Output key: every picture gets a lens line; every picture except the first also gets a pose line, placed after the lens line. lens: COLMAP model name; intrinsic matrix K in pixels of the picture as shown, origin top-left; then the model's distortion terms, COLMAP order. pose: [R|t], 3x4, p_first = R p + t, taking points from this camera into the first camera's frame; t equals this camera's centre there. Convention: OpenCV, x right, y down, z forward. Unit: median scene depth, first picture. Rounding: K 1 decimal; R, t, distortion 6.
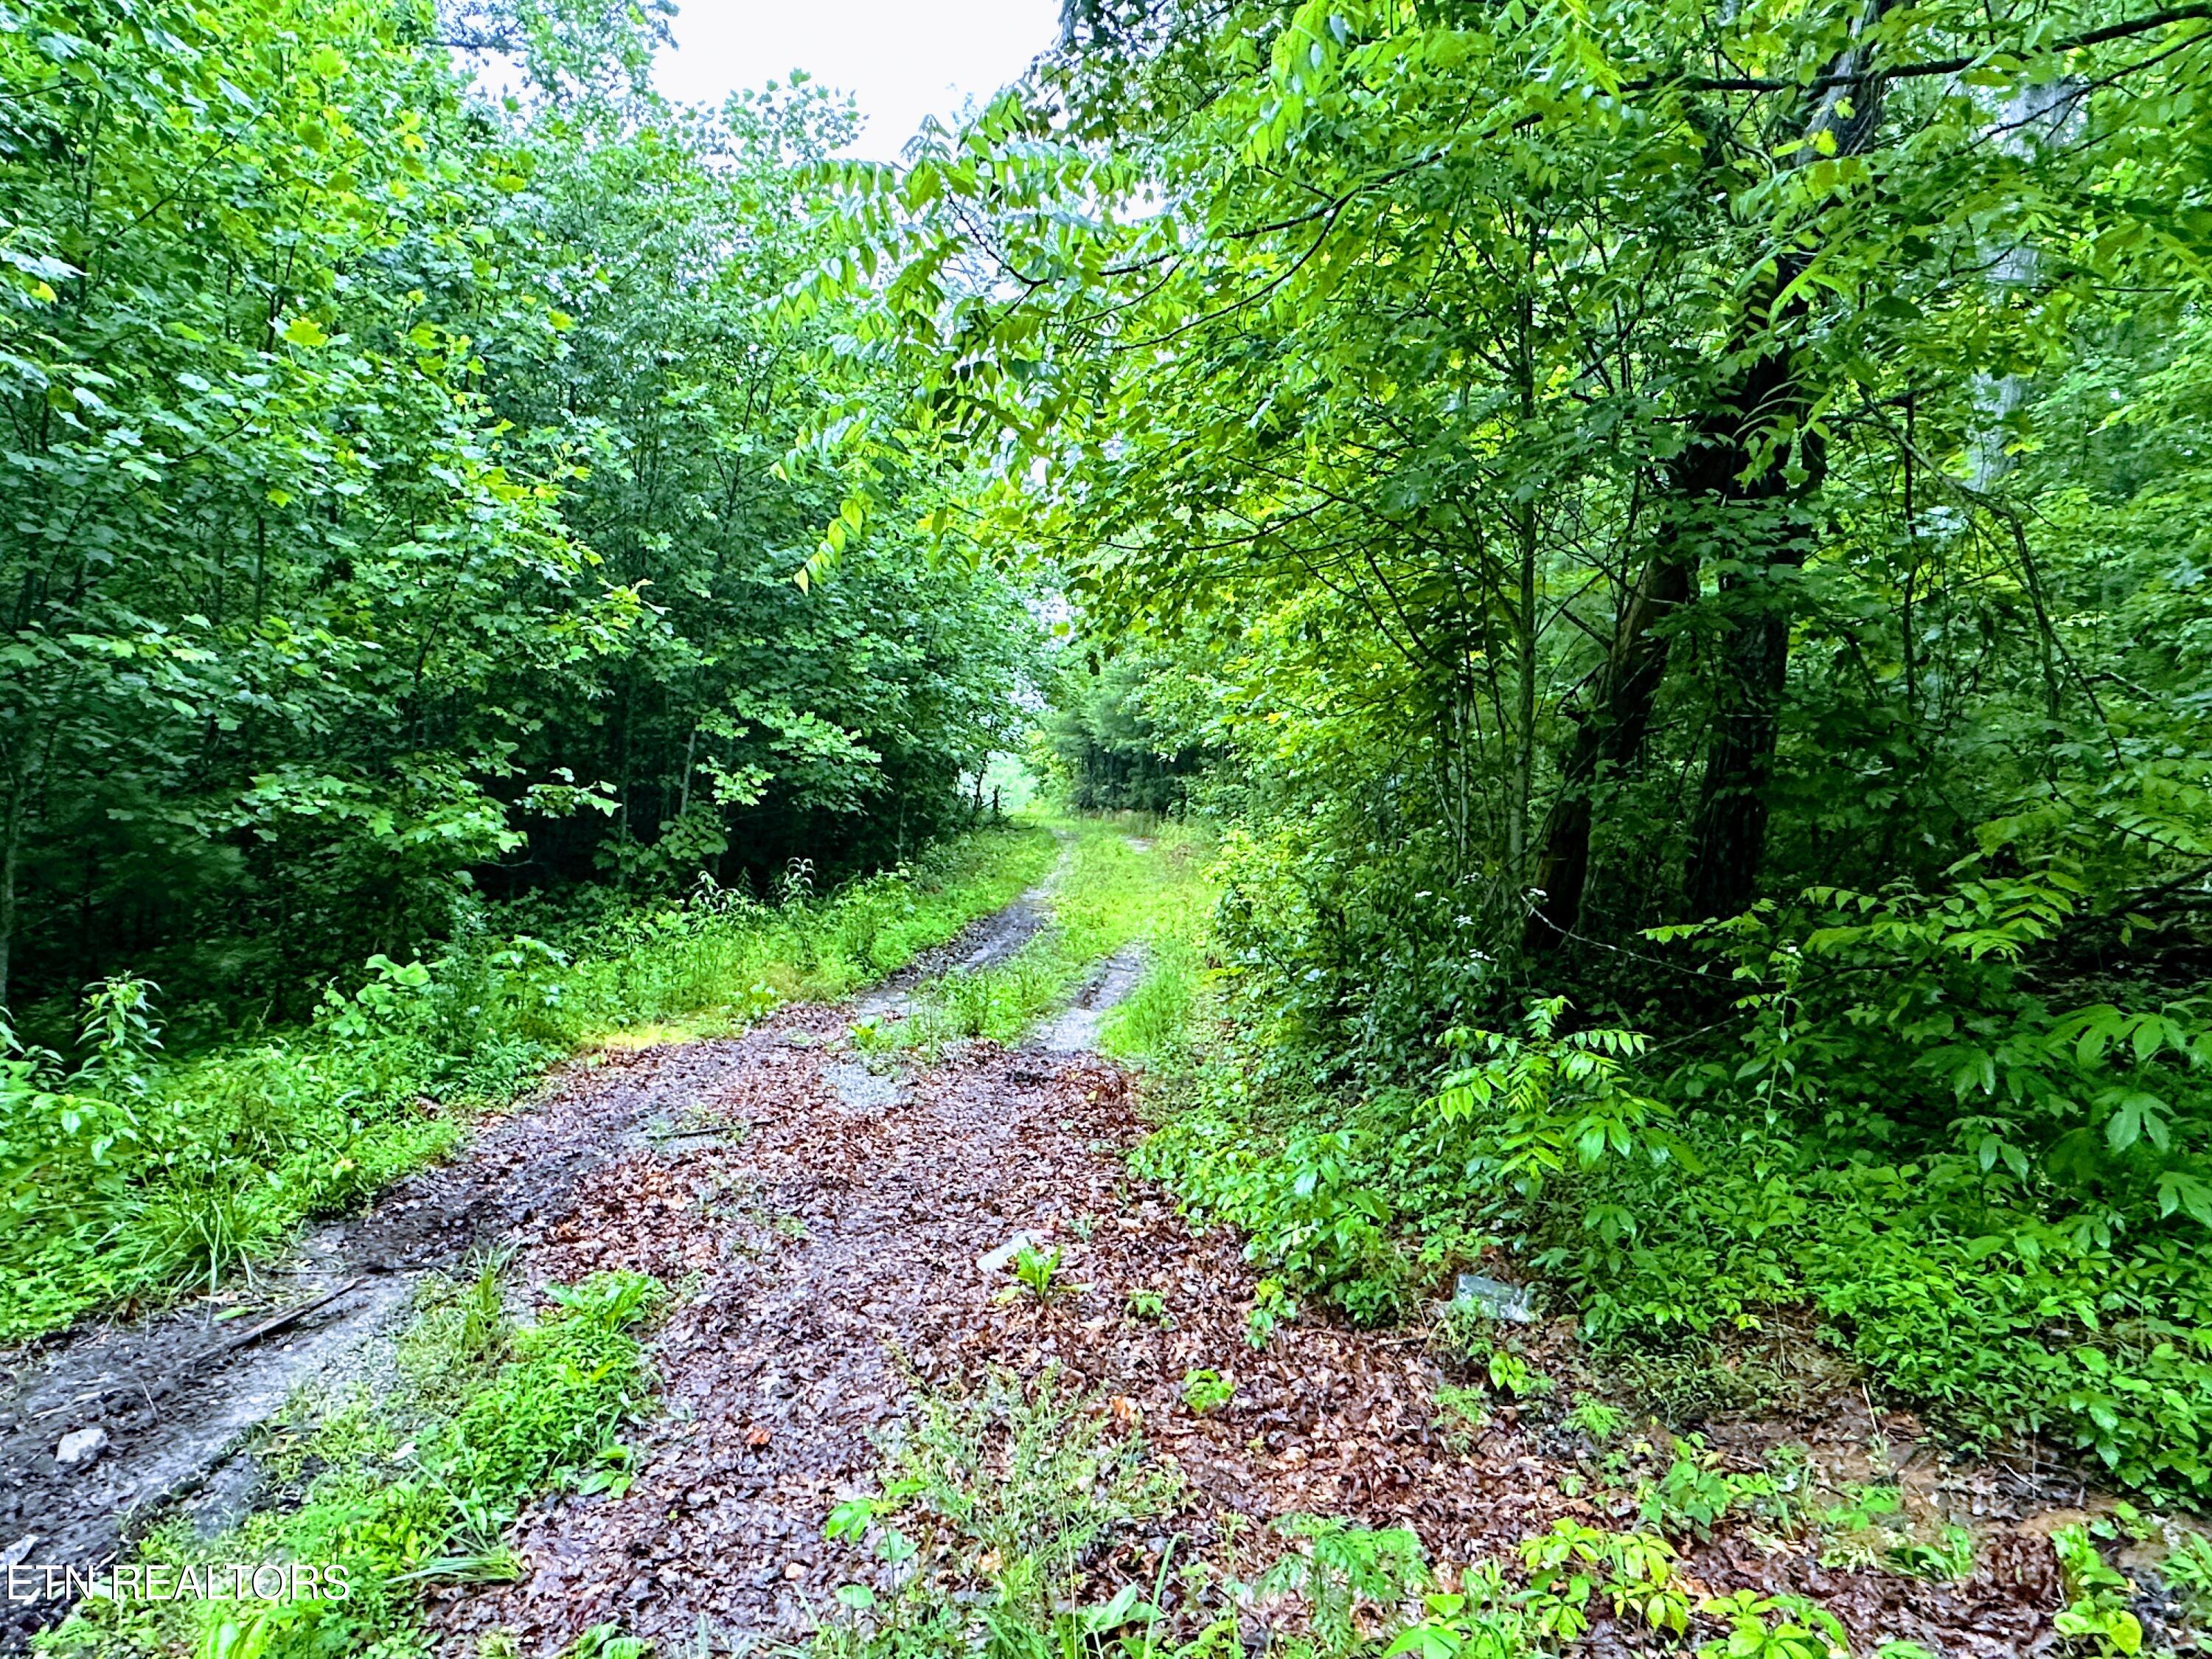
lens RADIAL K [[1343.3, 0, 1094.7], [0, 1343.3, 835.5], [0, 0, 1]] dist [0.001076, -0.002130]
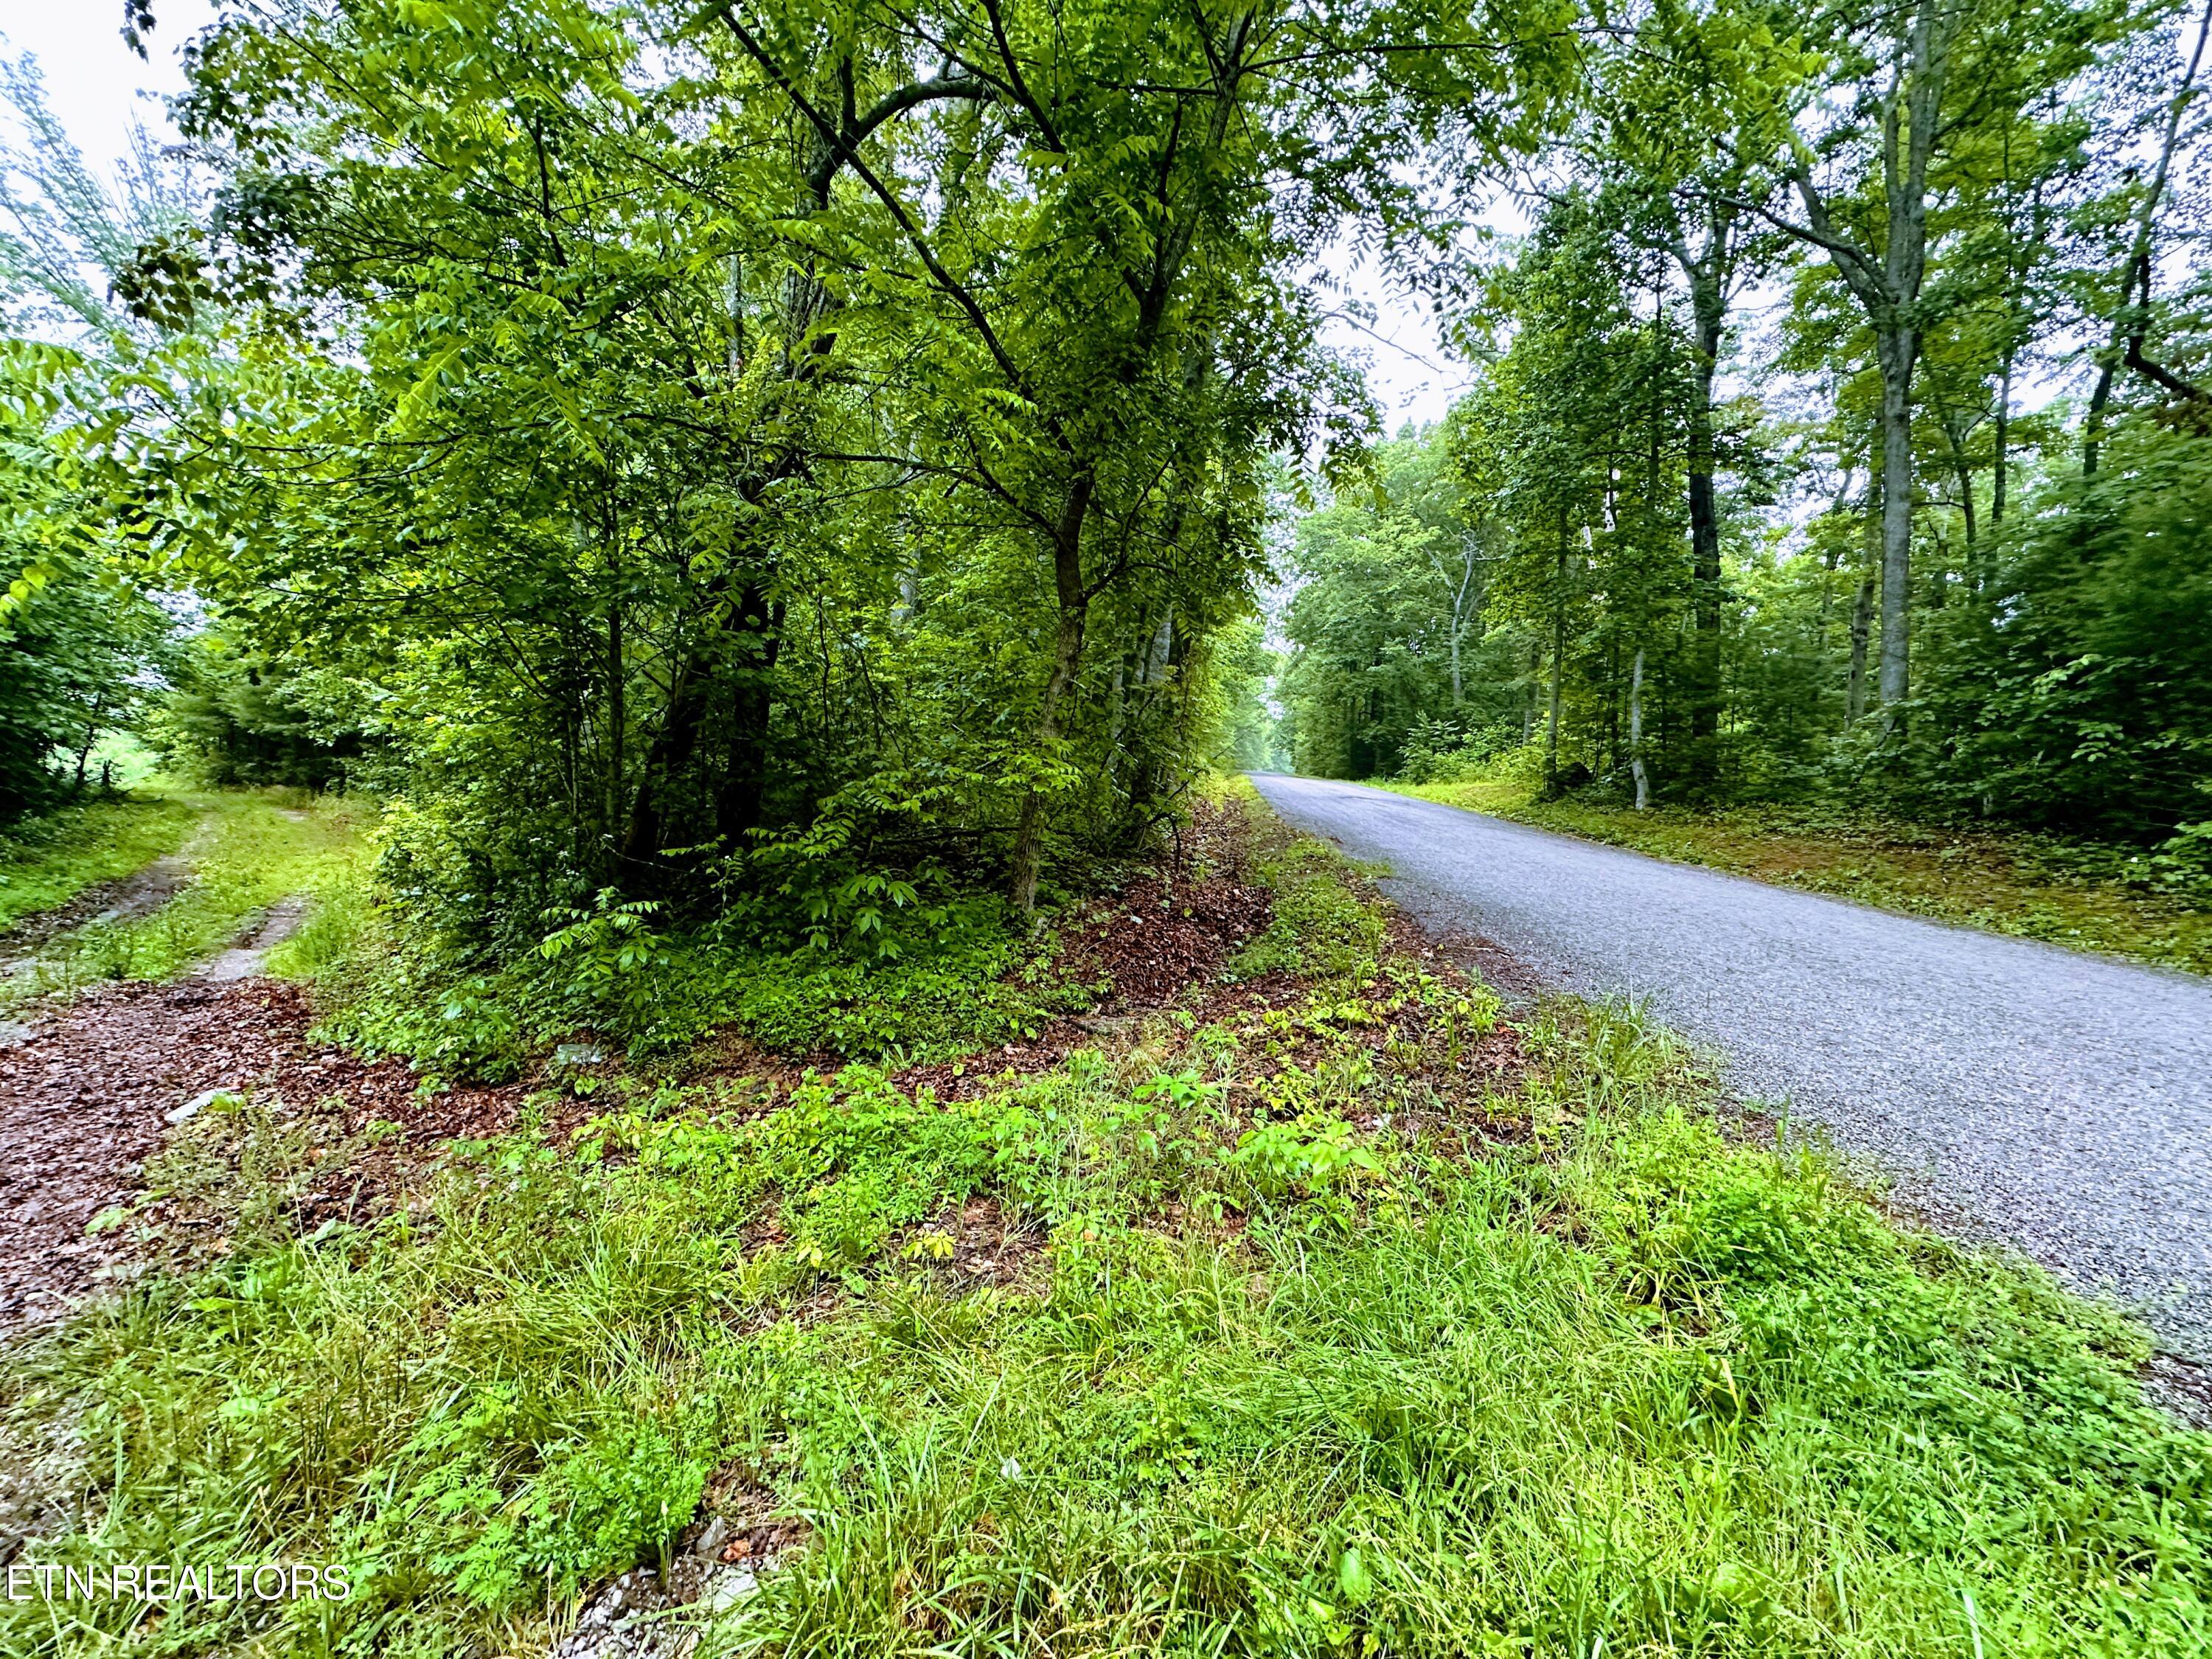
lens RADIAL K [[885.8, 0, 1106.0], [0, 885.8, 829.5], [0, 0, 1]] dist [0.001537, 0.000169]
pose [[0.713021, -0.027020, 0.700622, -0.017561], [0.007022, 0.999482, 0.031400, 0.000357], [-0.701107, -0.017470, 0.712842, -0.193660]]
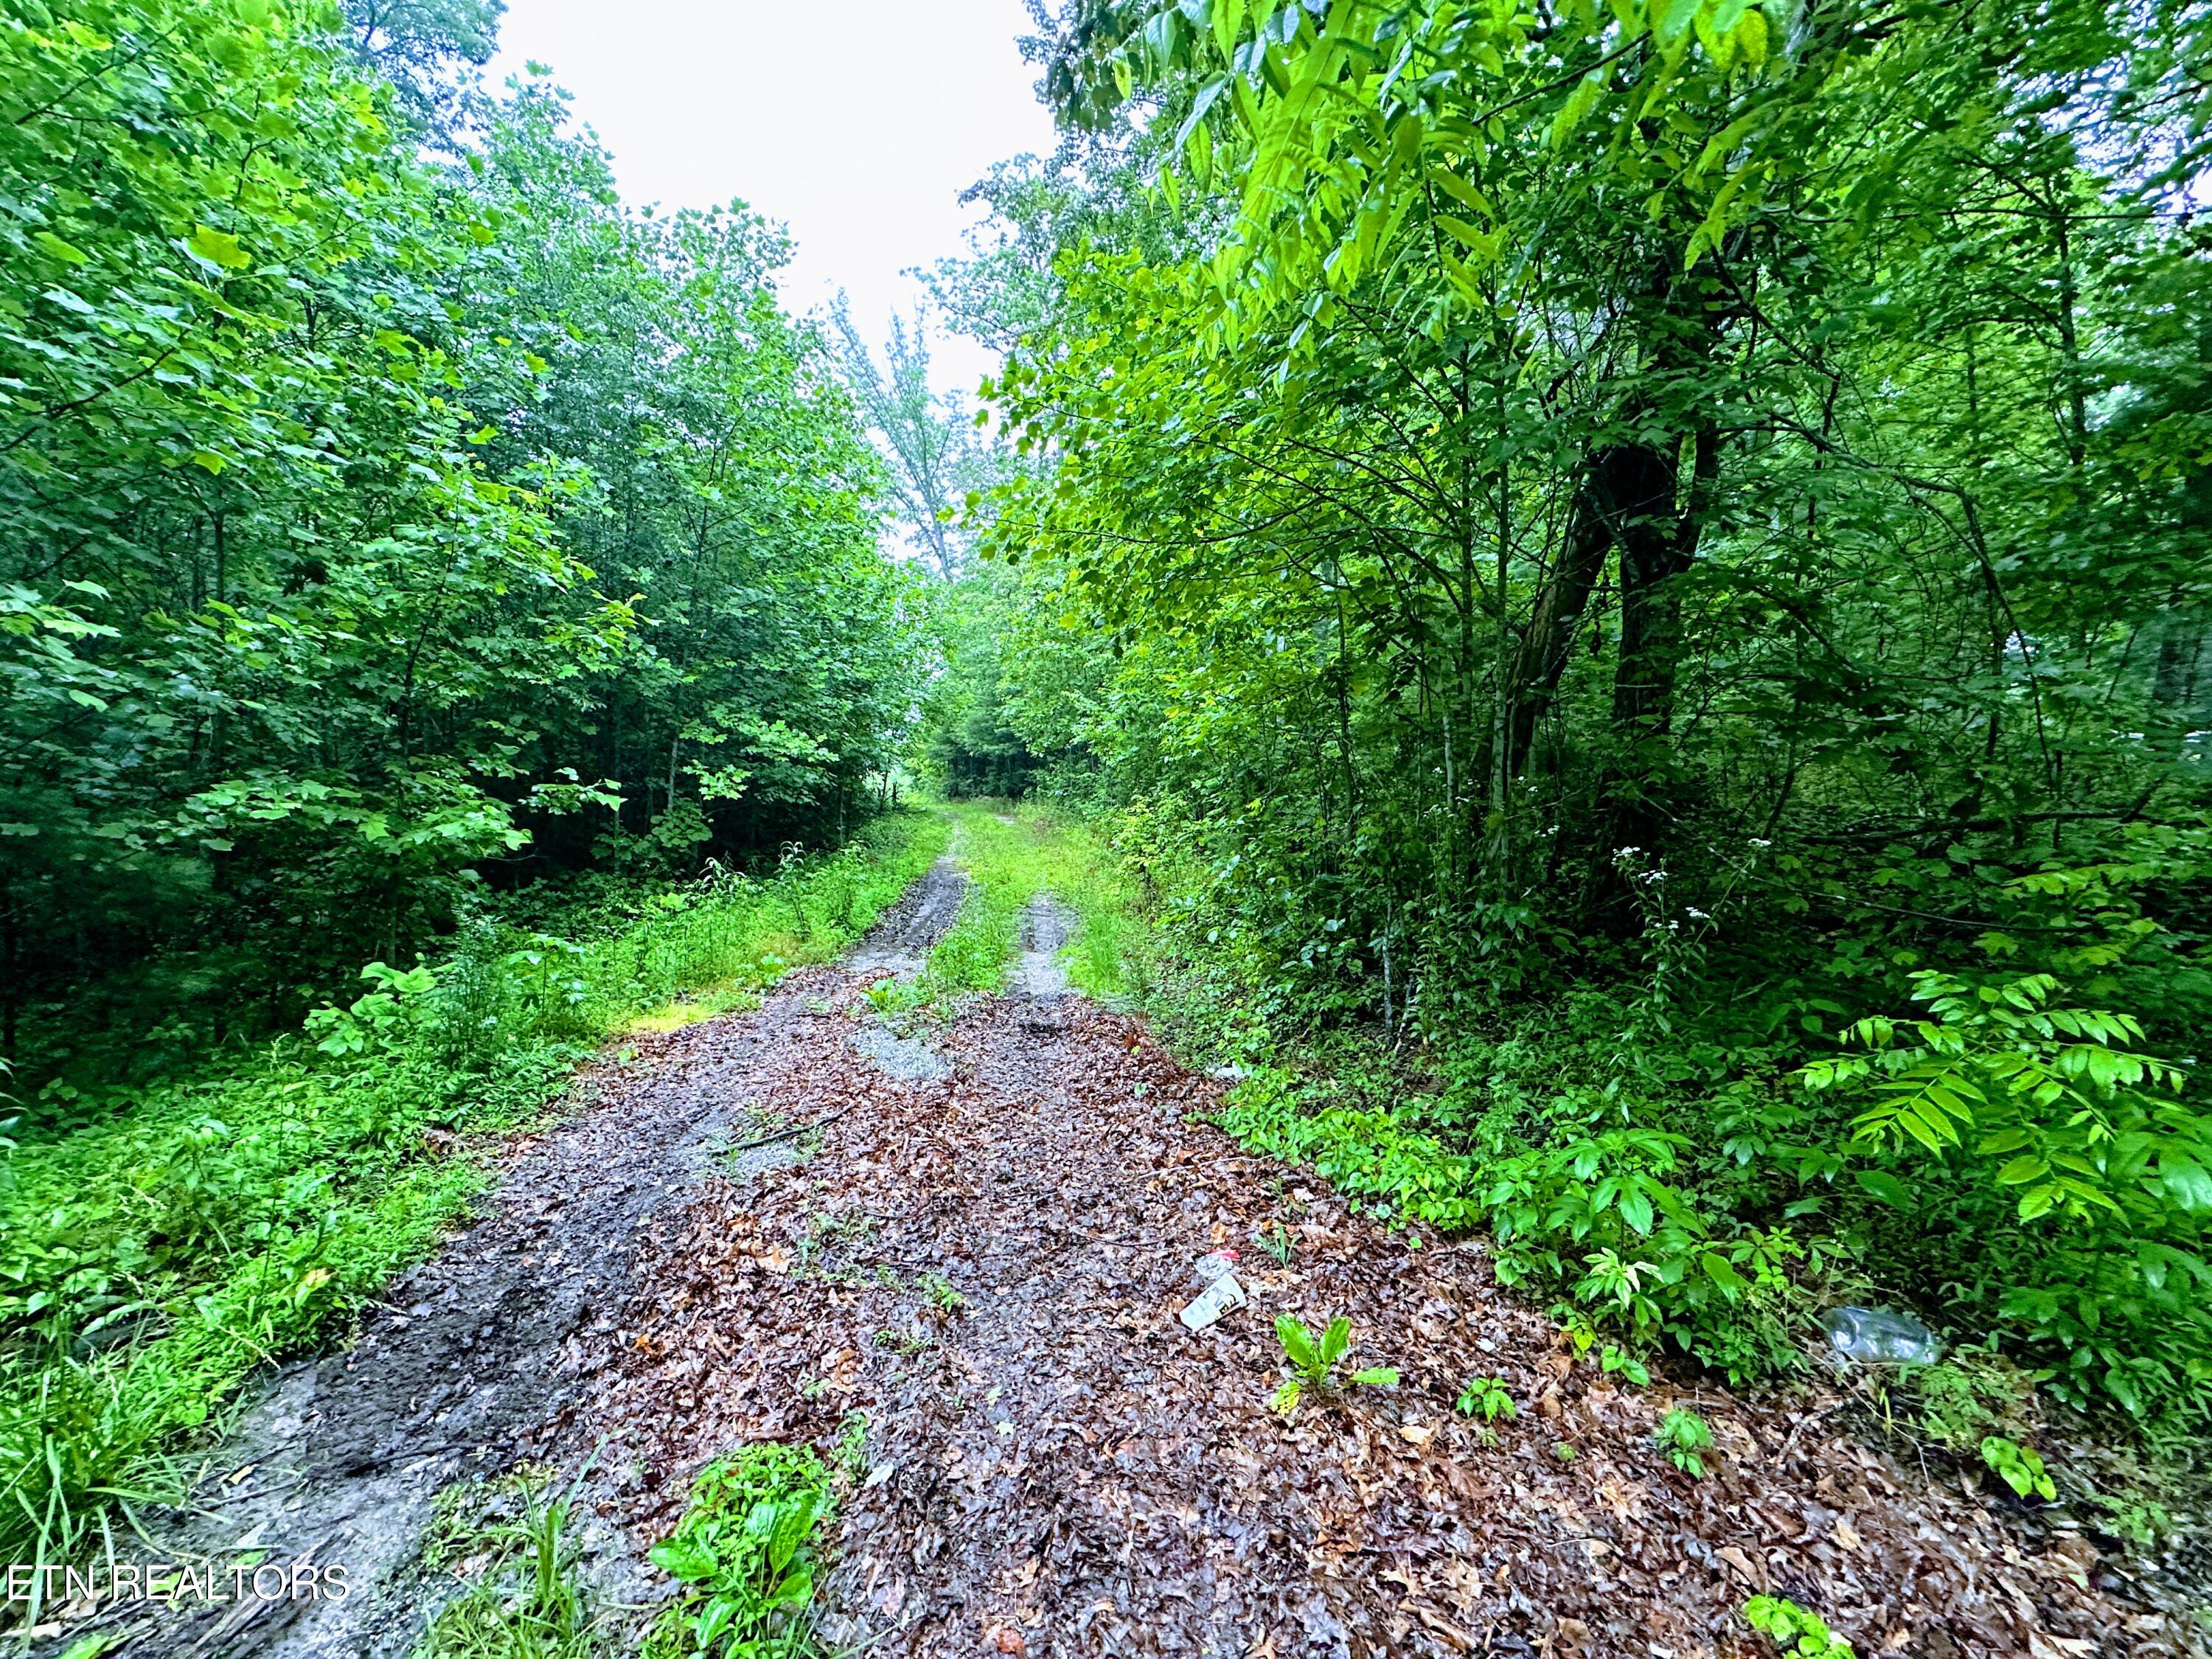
lens RADIAL K [[885.8, 0, 1106.0], [0, 885.8, 829.5], [0, 0, 1]] dist [0.001537, 0.000169]
pose [[0.982007, -0.044967, 0.183415, -0.133049], [0.041473, 0.998878, 0.022842, 0.000280], [-0.184236, -0.014824, 0.982770, 0.284495]]
